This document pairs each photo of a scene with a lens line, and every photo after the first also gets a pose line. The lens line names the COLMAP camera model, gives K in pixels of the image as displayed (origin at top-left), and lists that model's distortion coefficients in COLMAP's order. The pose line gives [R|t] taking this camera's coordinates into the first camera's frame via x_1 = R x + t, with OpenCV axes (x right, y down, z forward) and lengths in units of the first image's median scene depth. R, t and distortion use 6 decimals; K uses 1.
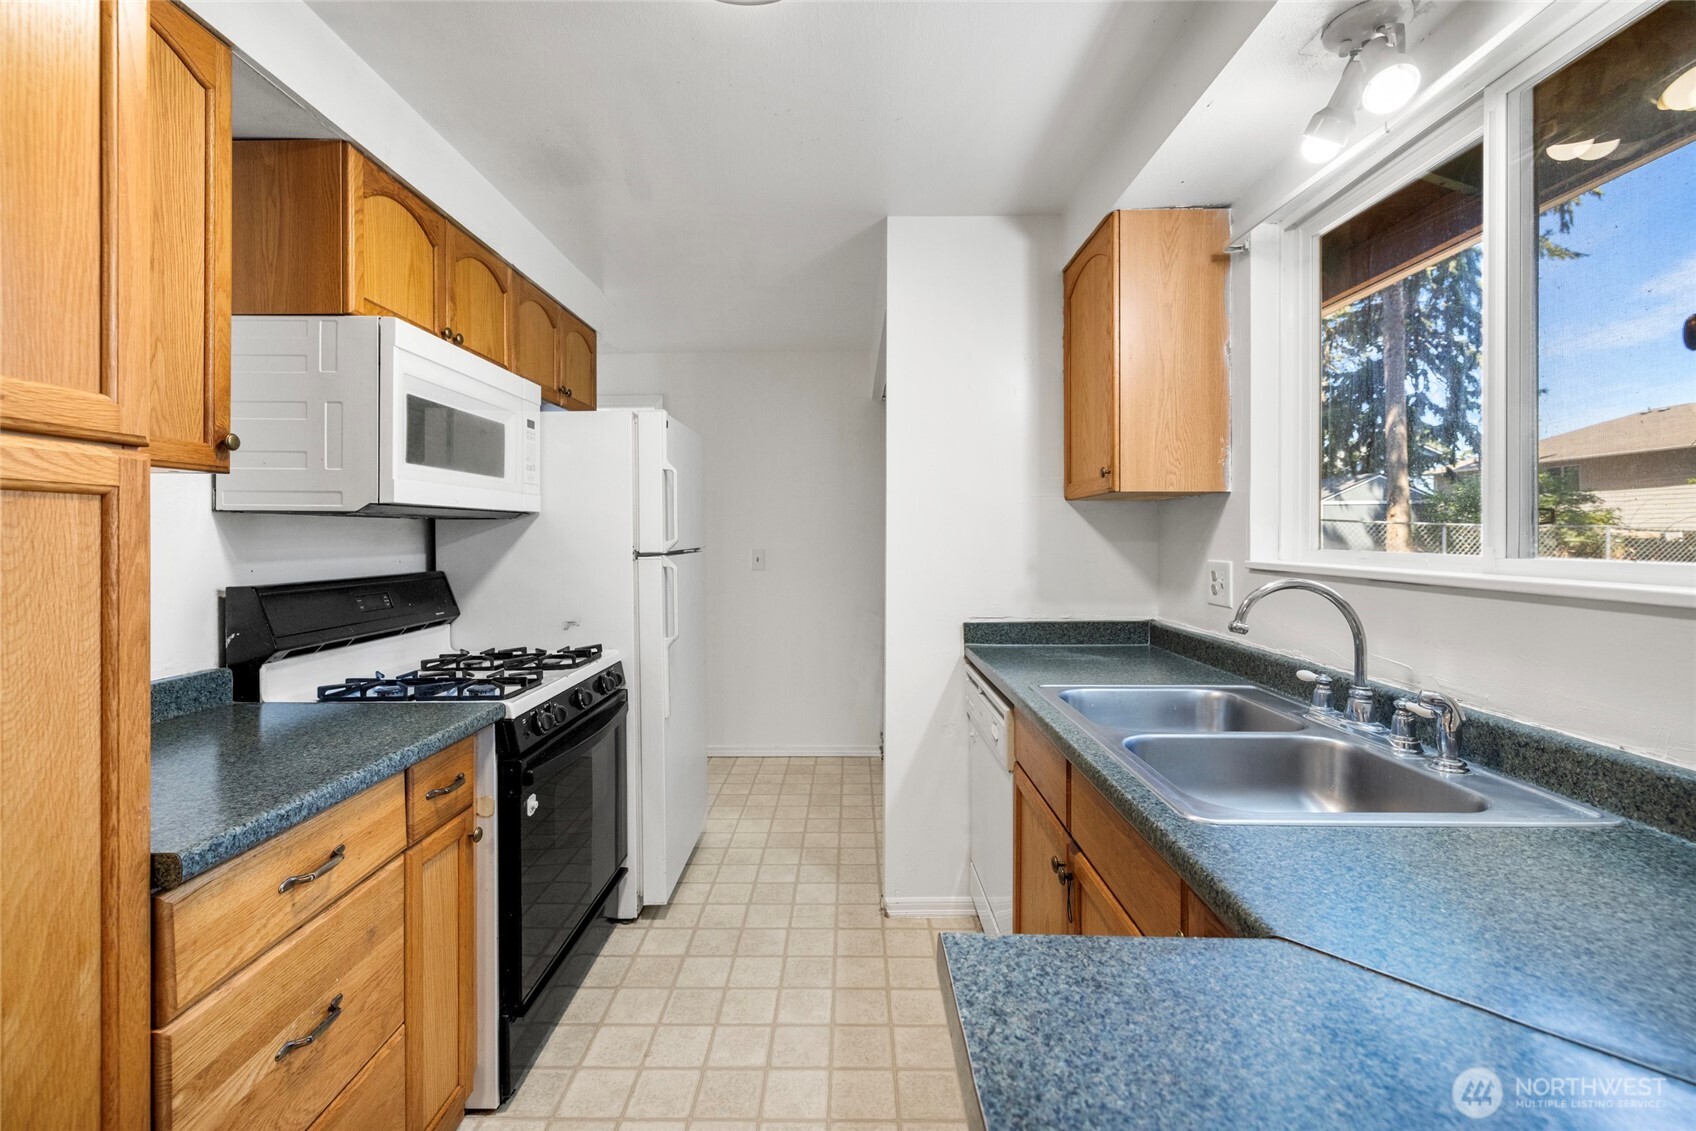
lens RADIAL K [[725.6, 0, 844.3], [0, 725.6, 538.0], [0, 0, 1]] dist [-0.000304, -0.001474]
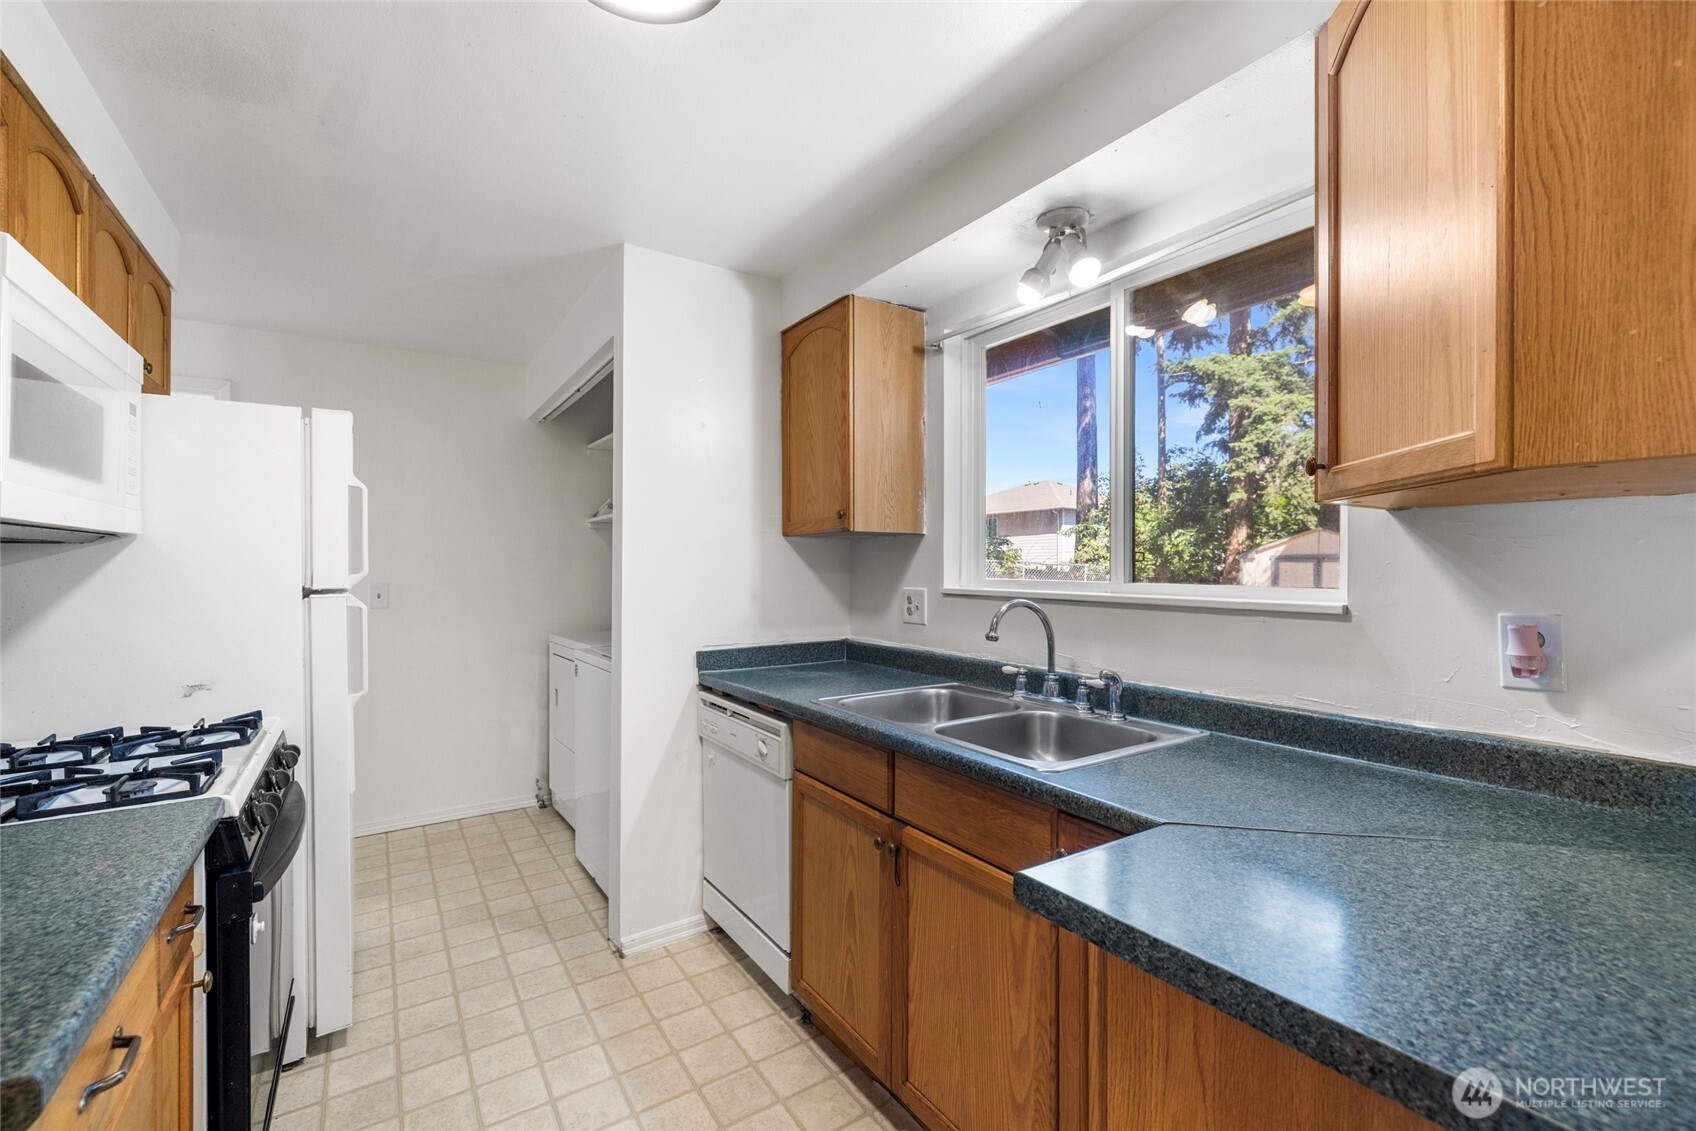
lens RADIAL K [[719.0, 0, 848.0], [0, 719.0, 565.5], [0, 0, 1]] dist [-0.000203, 0.000284]
pose [[0.822984, 0.002462, 0.568059, -0.296423], [0.000392, 0.999988, -0.004902, -0.001854], [-0.568065, 0.004257, 0.822973, 0.033674]]
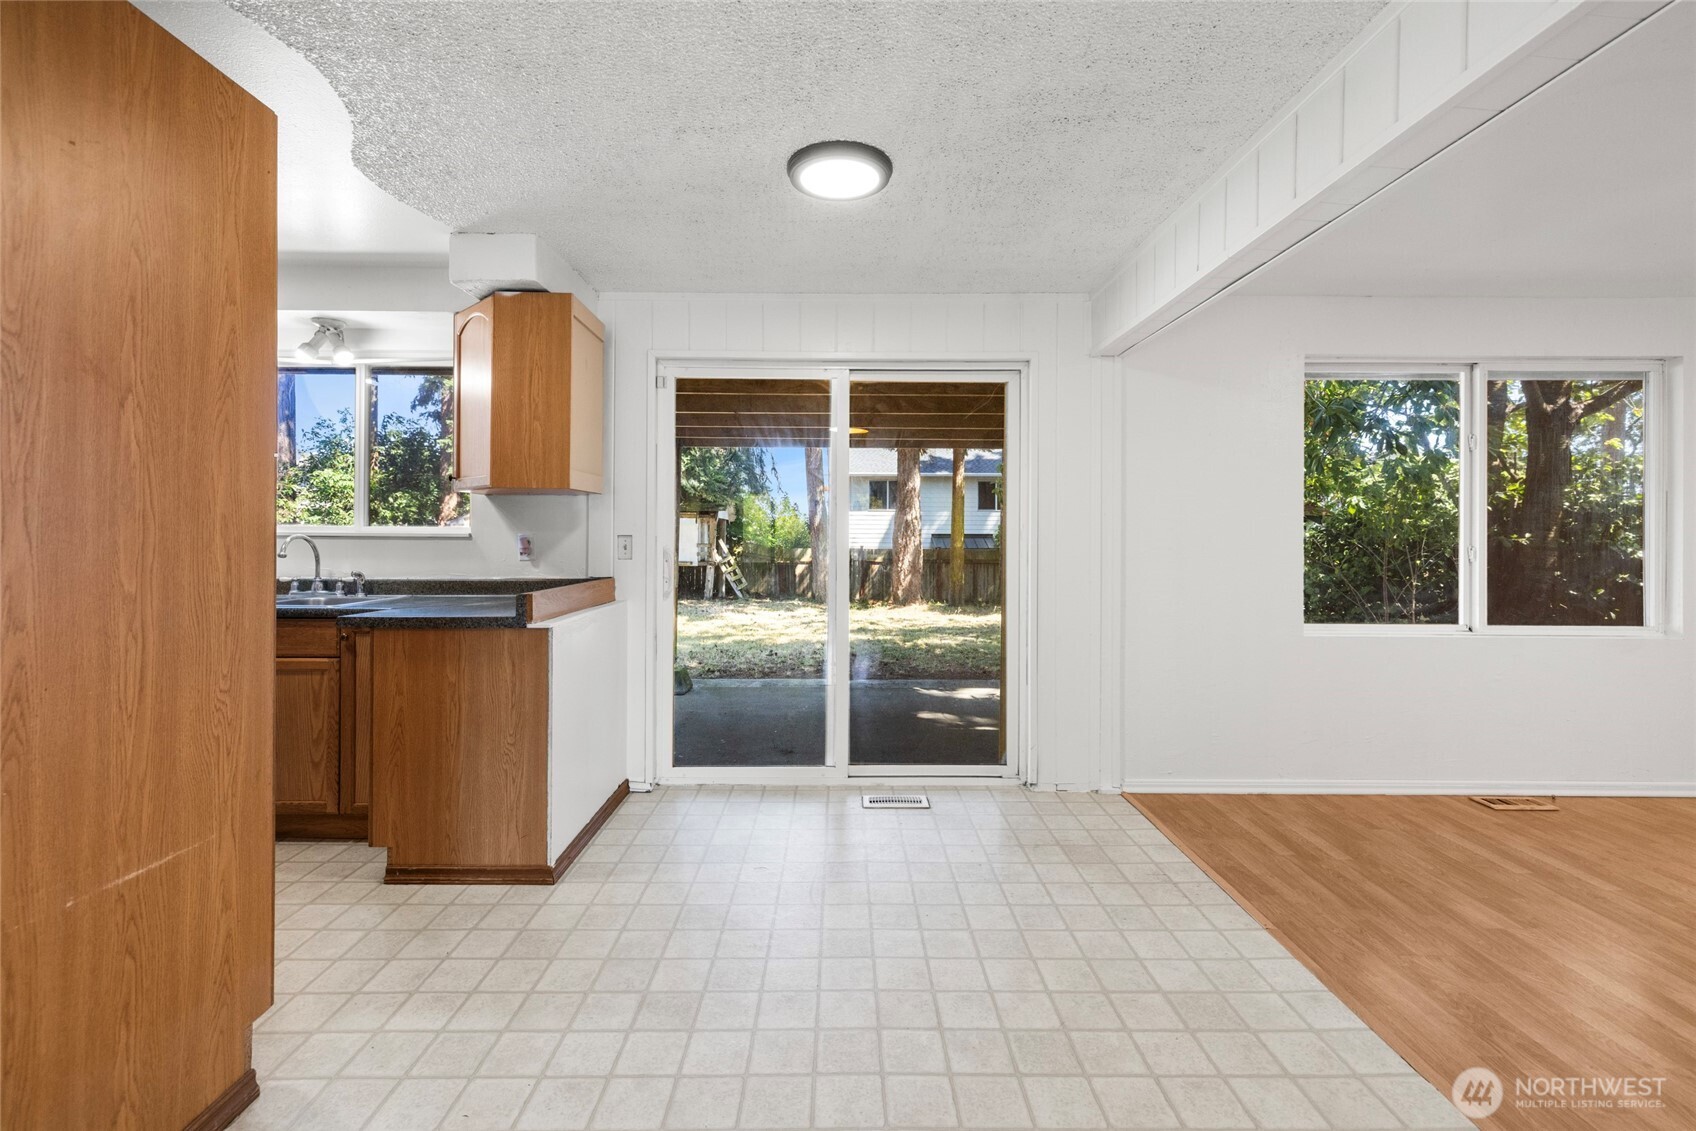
lens RADIAL K [[725.6, 0, 844.3], [0, 725.6, 538.0], [0, 0, 1]] dist [-0.000304, -0.001474]
pose [[-0.023007, -0.000150, 0.999735, -1.247645], [-0.002415, 0.999997, 0.000094, 0.042975], [-0.999732, -0.002412, -0.023007, -0.518112]]
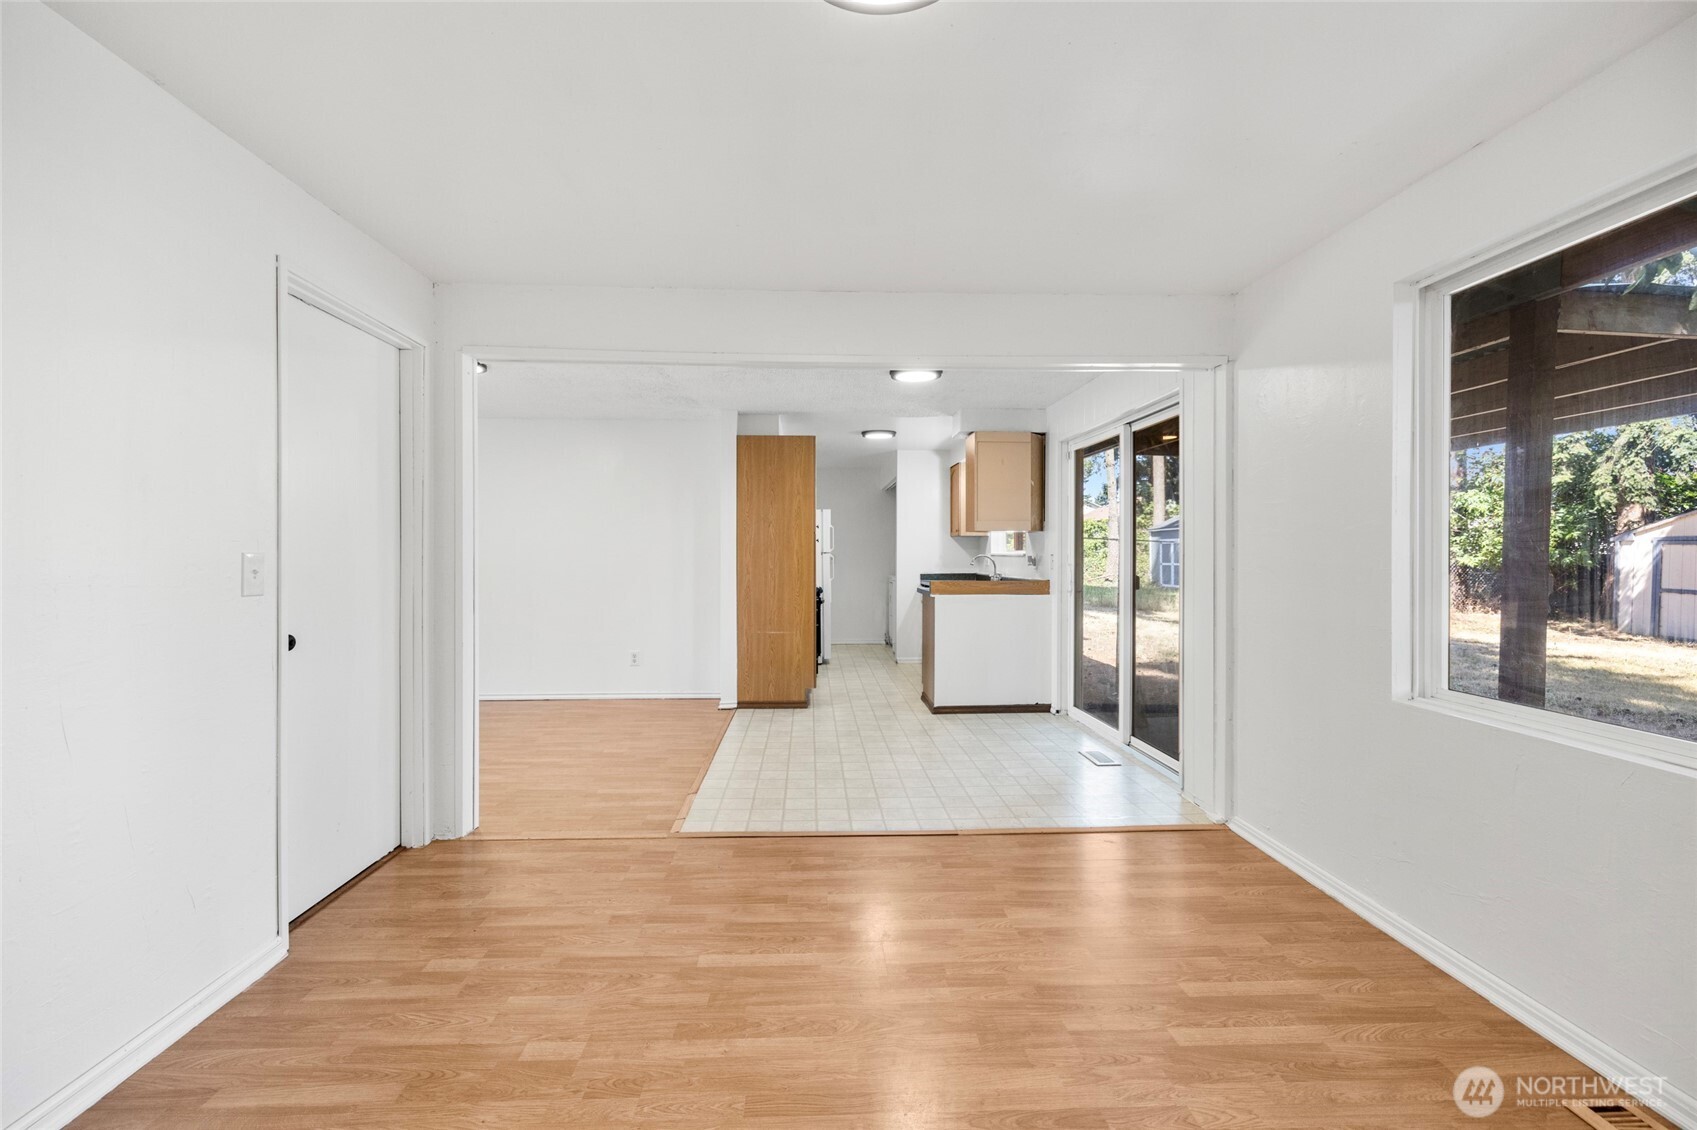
lens RADIAL K [[745.5, 0, 848.5], [0, 745.5, 565.0], [0, 0, 1]] dist [0.001878, 0.000191]
pose [[0.997813, 0.001069, 0.066097, -0.468401], [-0.001827, 0.999933, 0.011403, 0.046434], [-0.066080, -0.011499, 0.997748, -2.870690]]
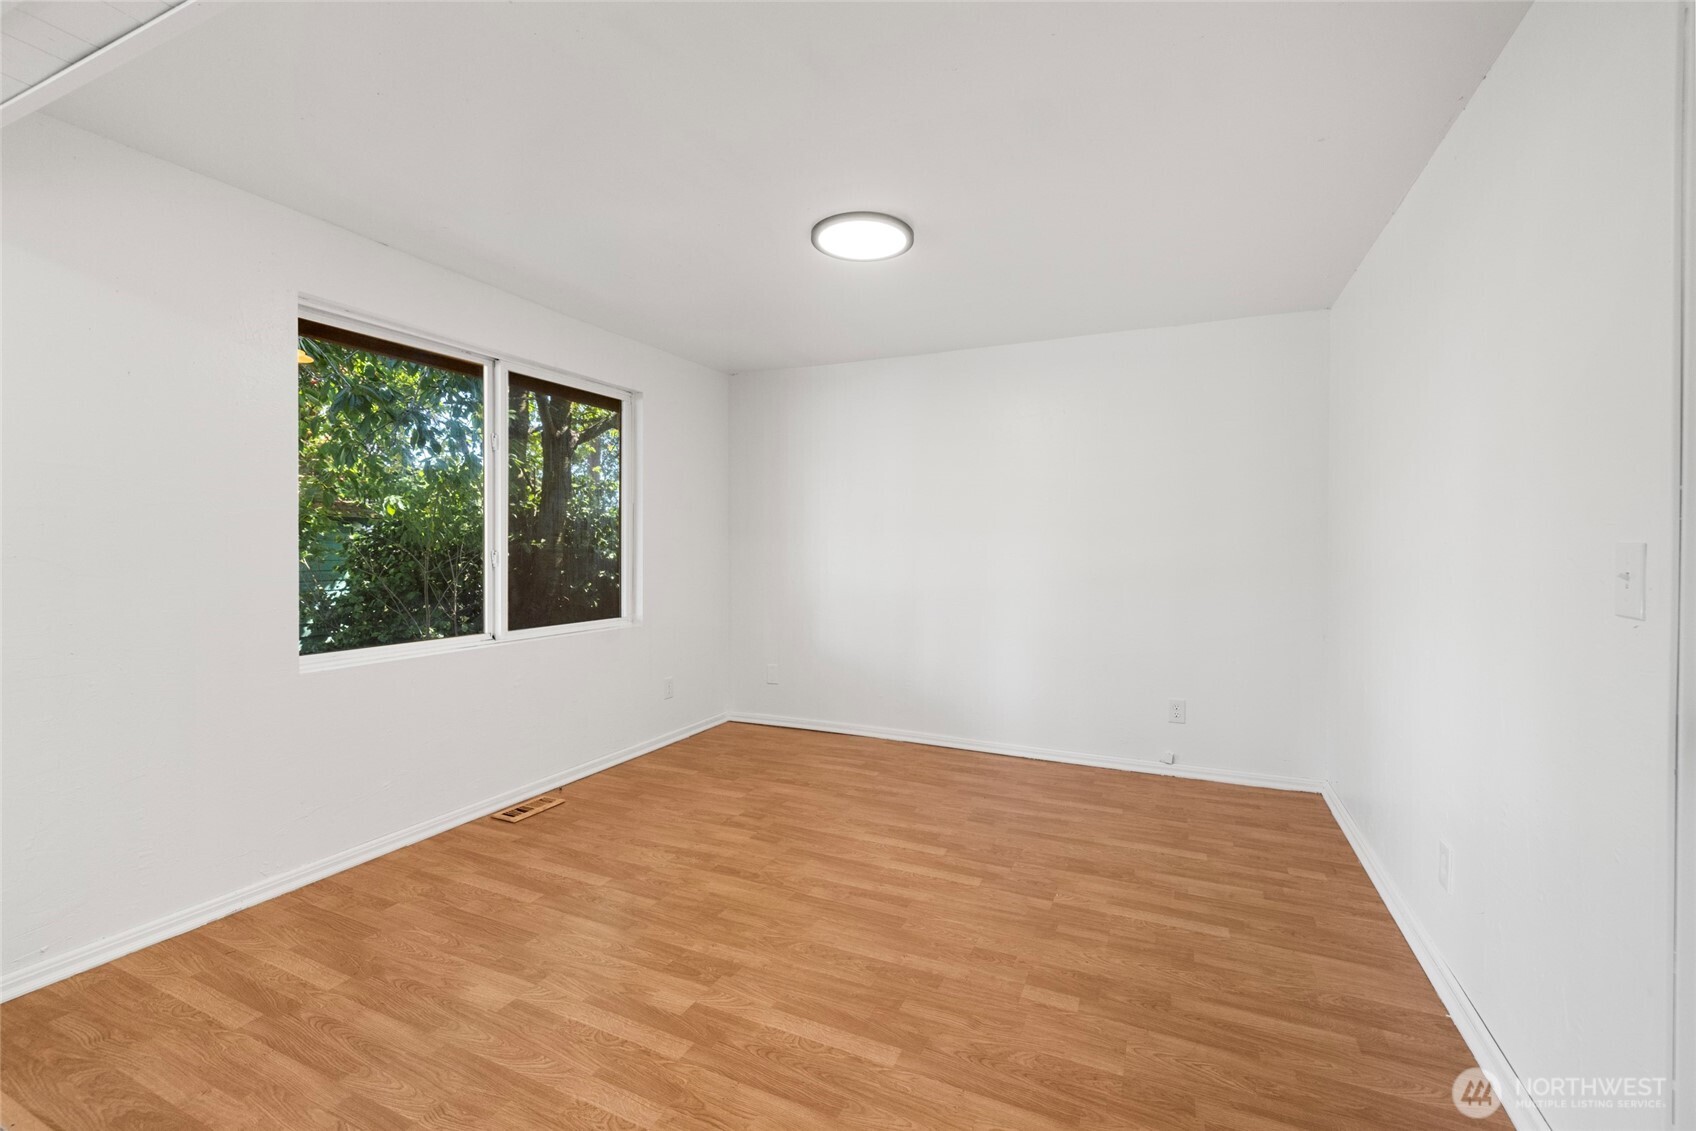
lens RADIAL K [[727.3, 0, 825.9], [0, 727.3, 551.8], [0, 0, 1]] dist [0.019326, -0.000309]
pose [[-0.911844, -0.008355, 0.410451, -0.905396], [-0.005317, 0.999949, 0.008542, 0.044574], [-0.410502, 0.005606, -0.911843, -0.864977]]
